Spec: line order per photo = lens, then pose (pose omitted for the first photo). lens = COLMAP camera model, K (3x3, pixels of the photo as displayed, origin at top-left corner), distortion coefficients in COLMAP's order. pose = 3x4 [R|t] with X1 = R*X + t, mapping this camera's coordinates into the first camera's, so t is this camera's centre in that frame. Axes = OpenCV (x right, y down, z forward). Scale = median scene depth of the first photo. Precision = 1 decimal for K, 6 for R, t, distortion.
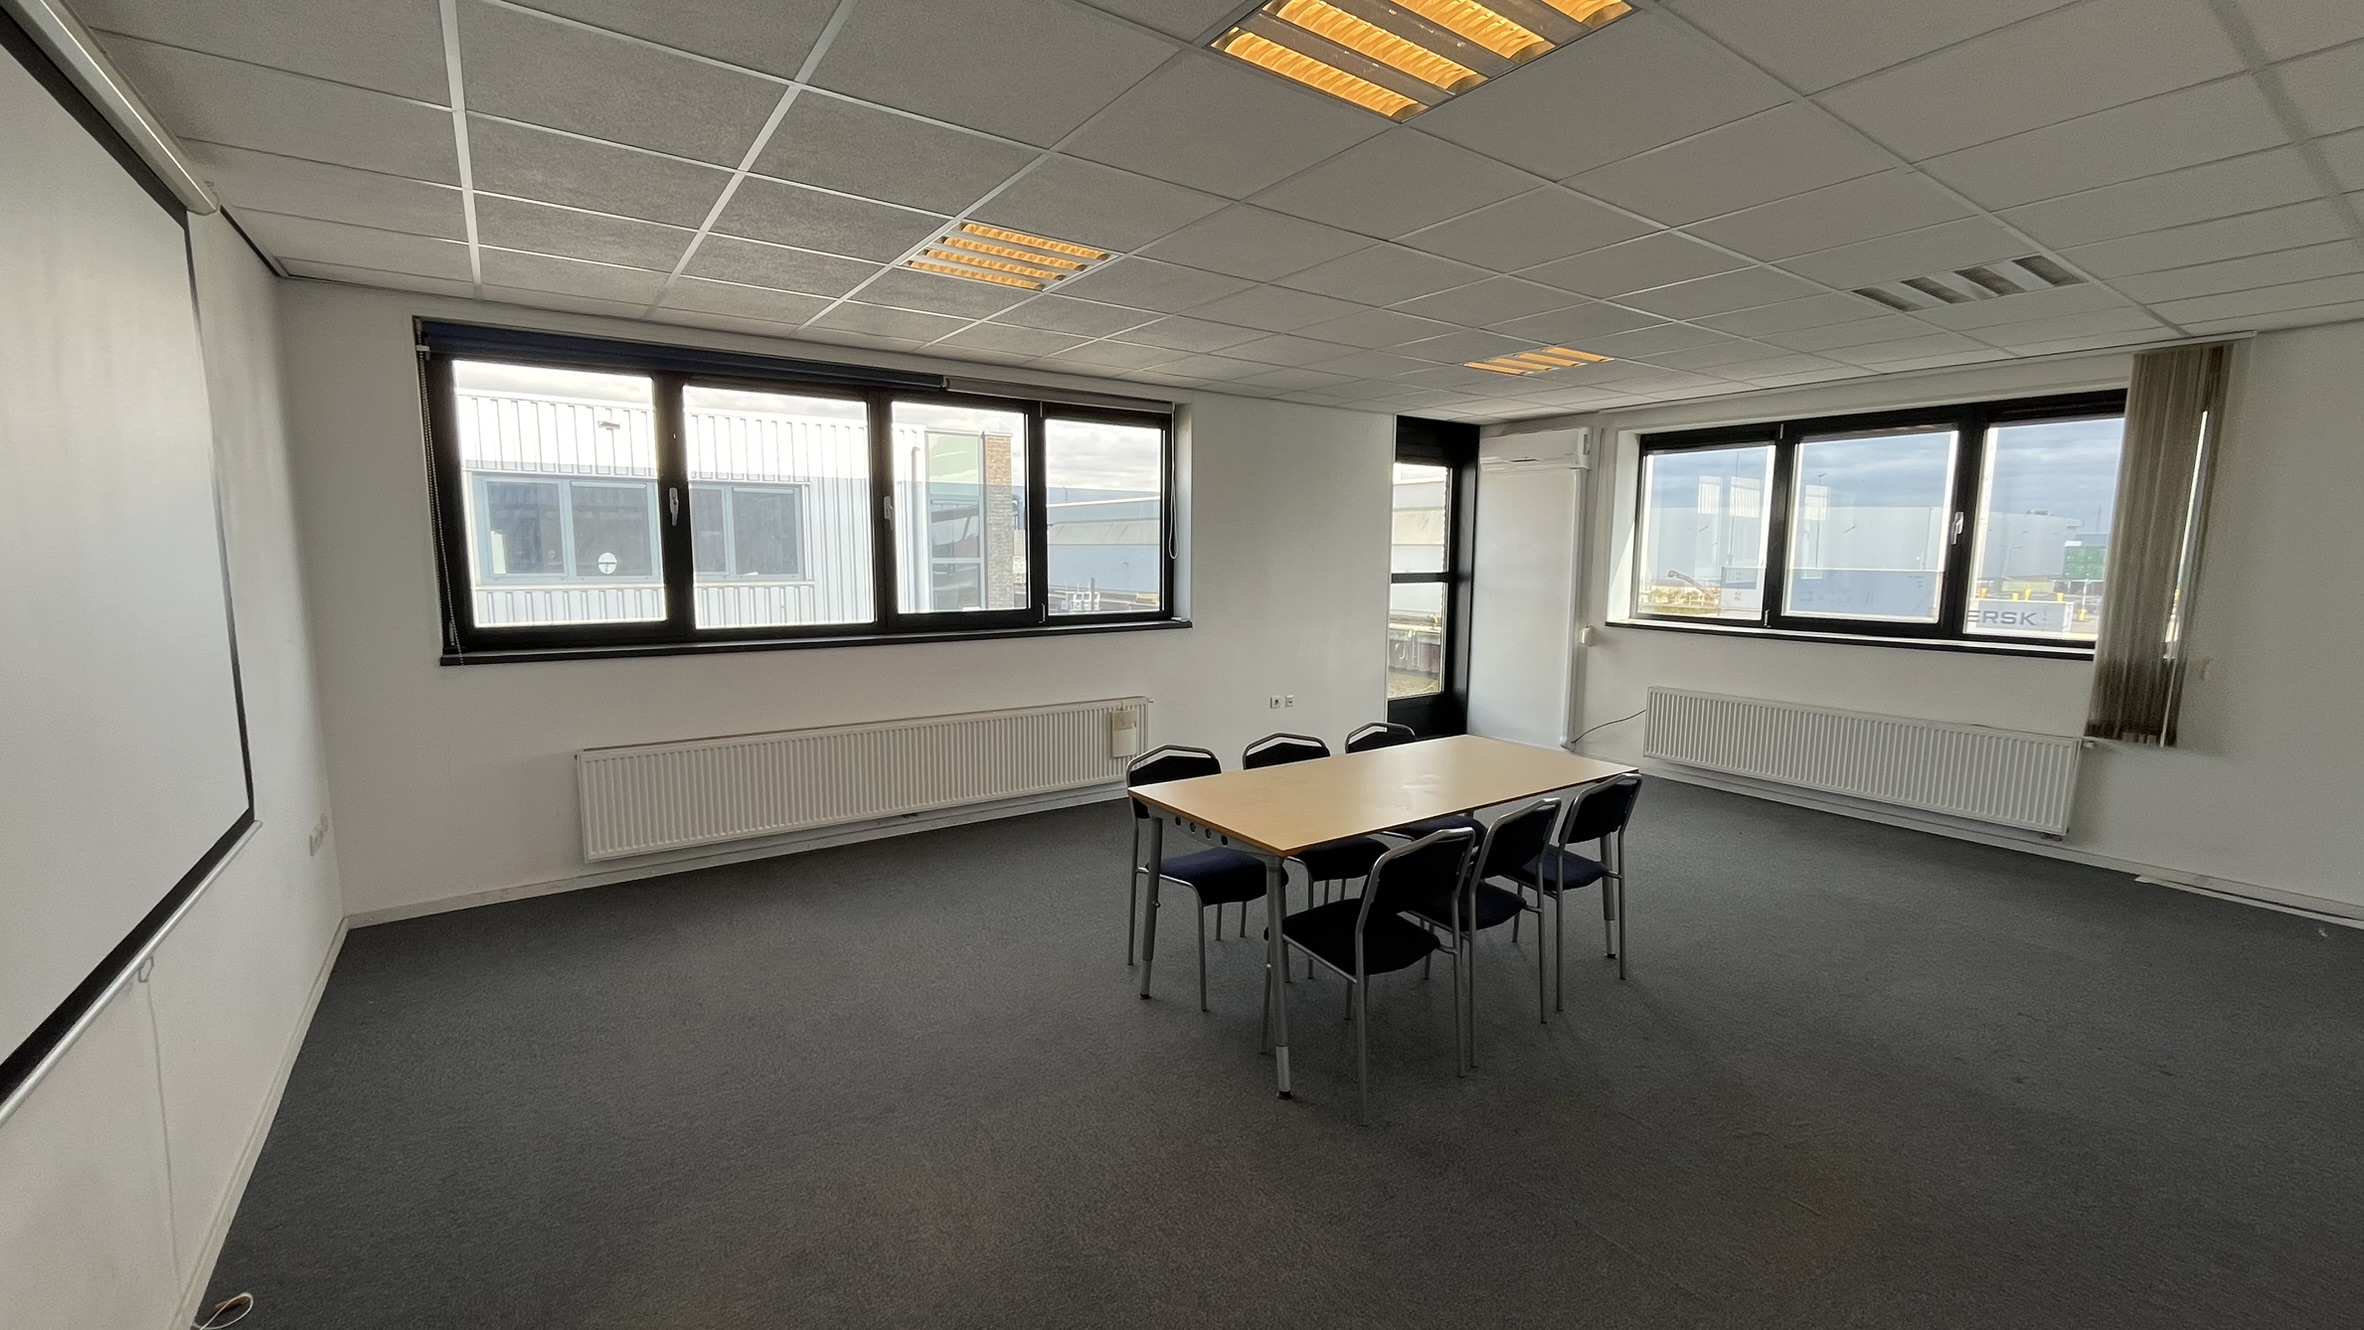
lens RADIAL K [[956.2, 0, 1174.5], [0, 956.2, 659.7], [0, 0, 1]] dist [0.002204, 0.001160]
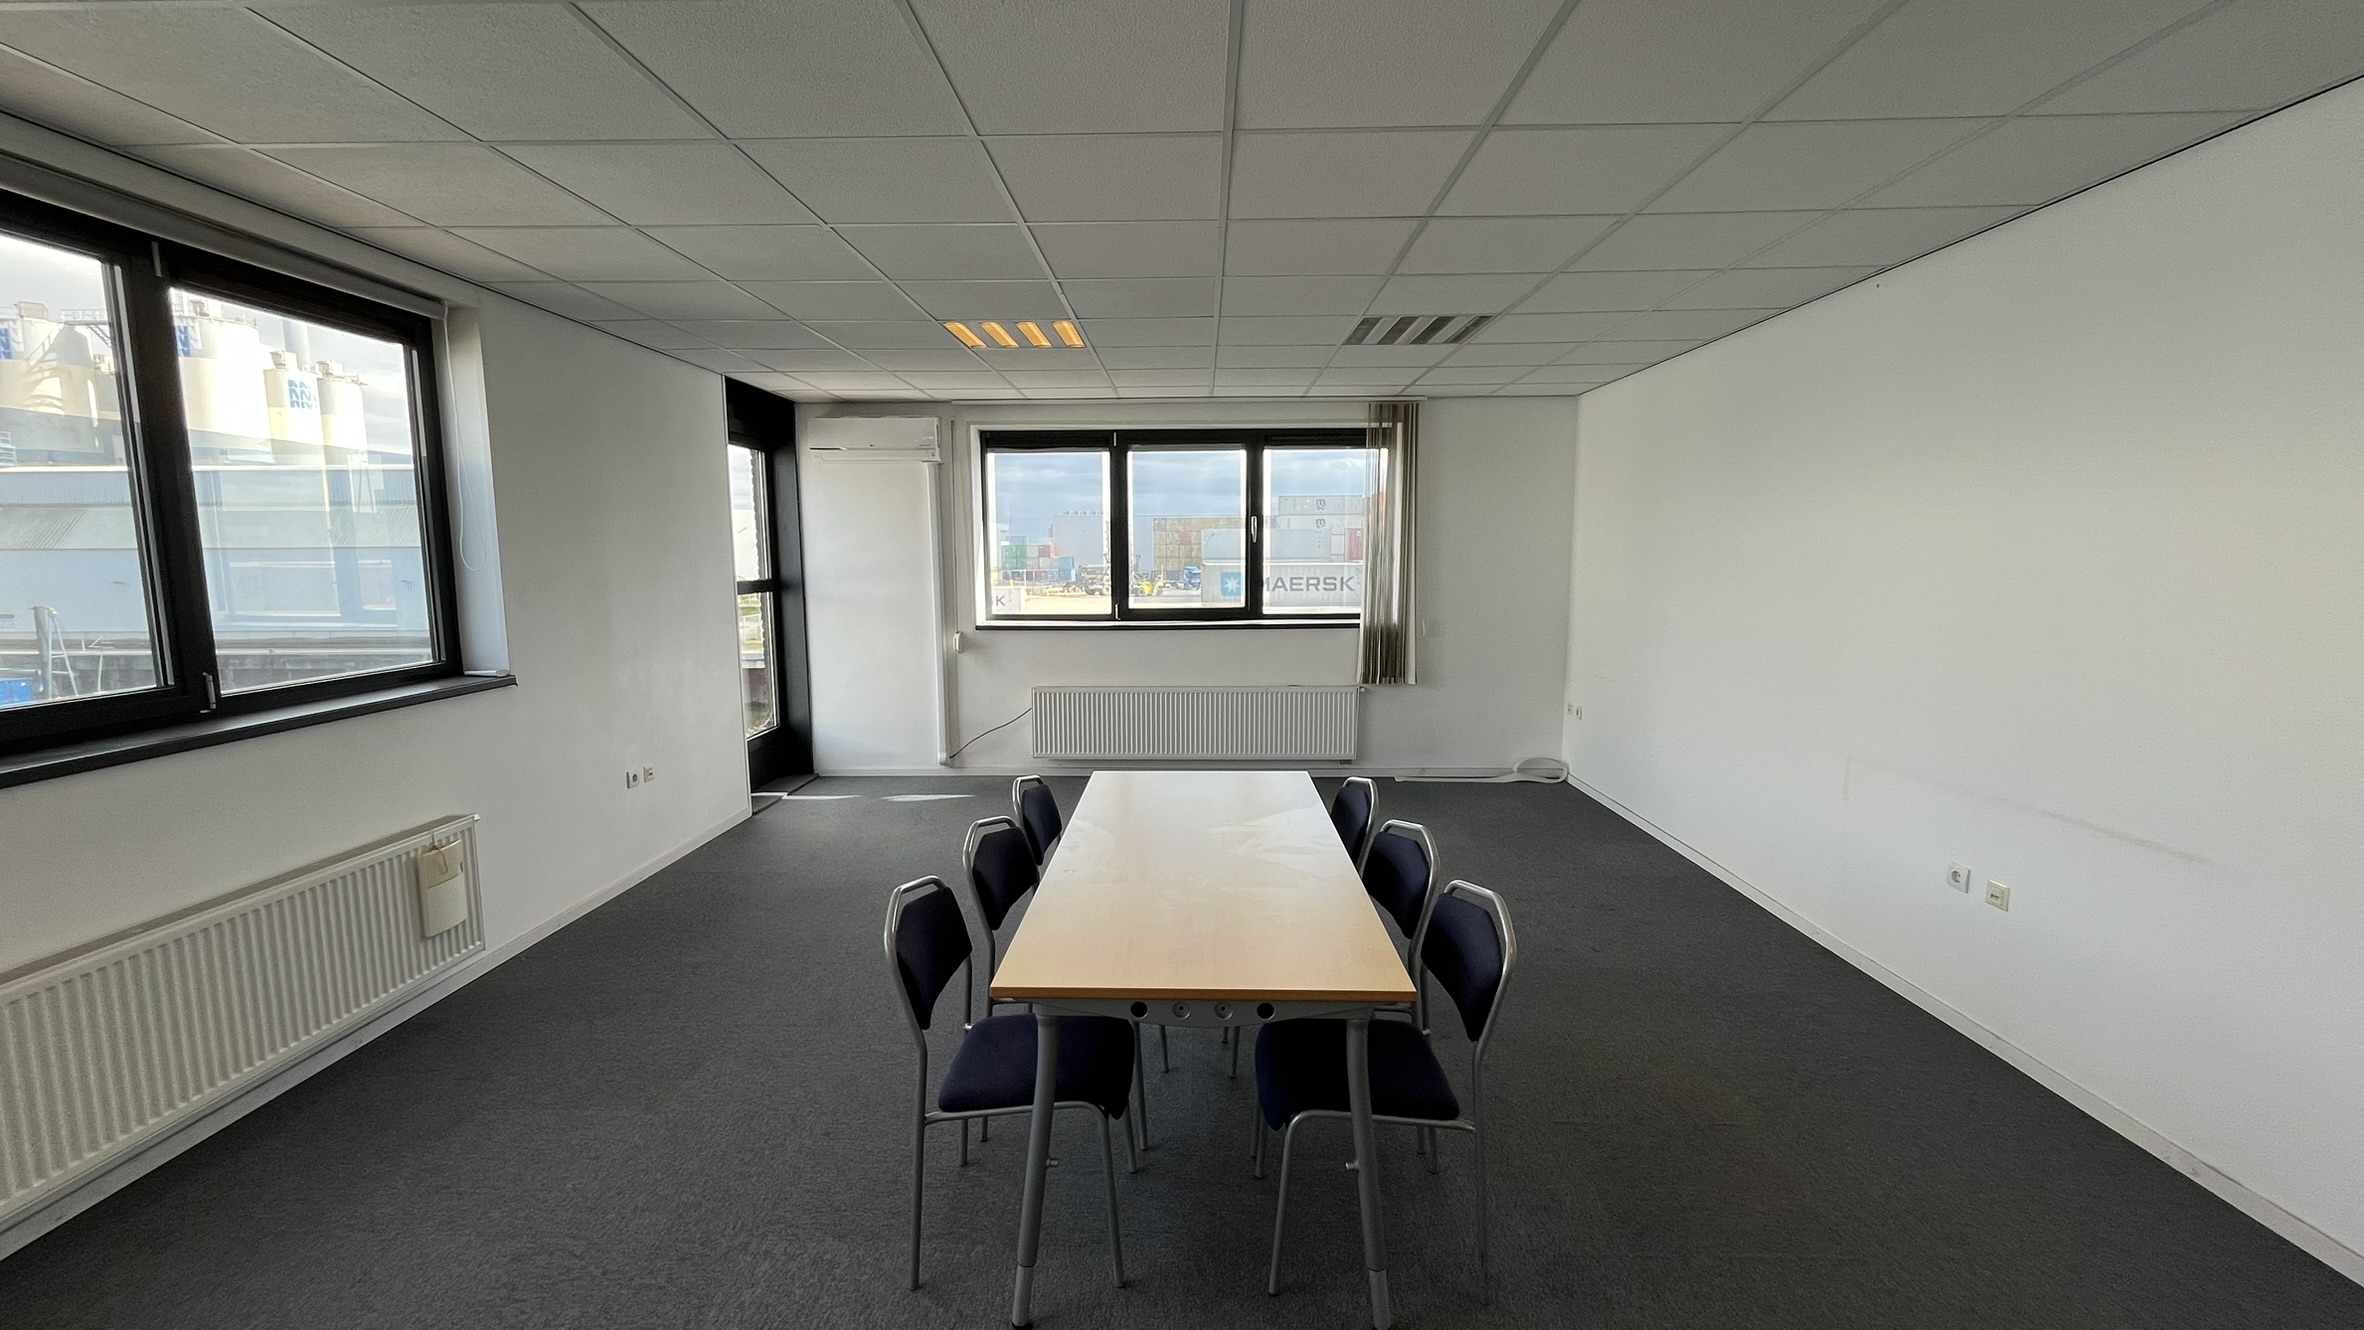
lens RADIAL K [[956.2, 0, 1238.3], [0, 956.2, 665.2], [0, 0, 1]] dist [0.002204, 0.001160]
pose [[0.597444, -0.105904, 0.794887, -0.173364], [0.102665, 0.993185, 0.055159, -0.029632], [-0.795311, 0.048652, 0.604245, 0.246800]]
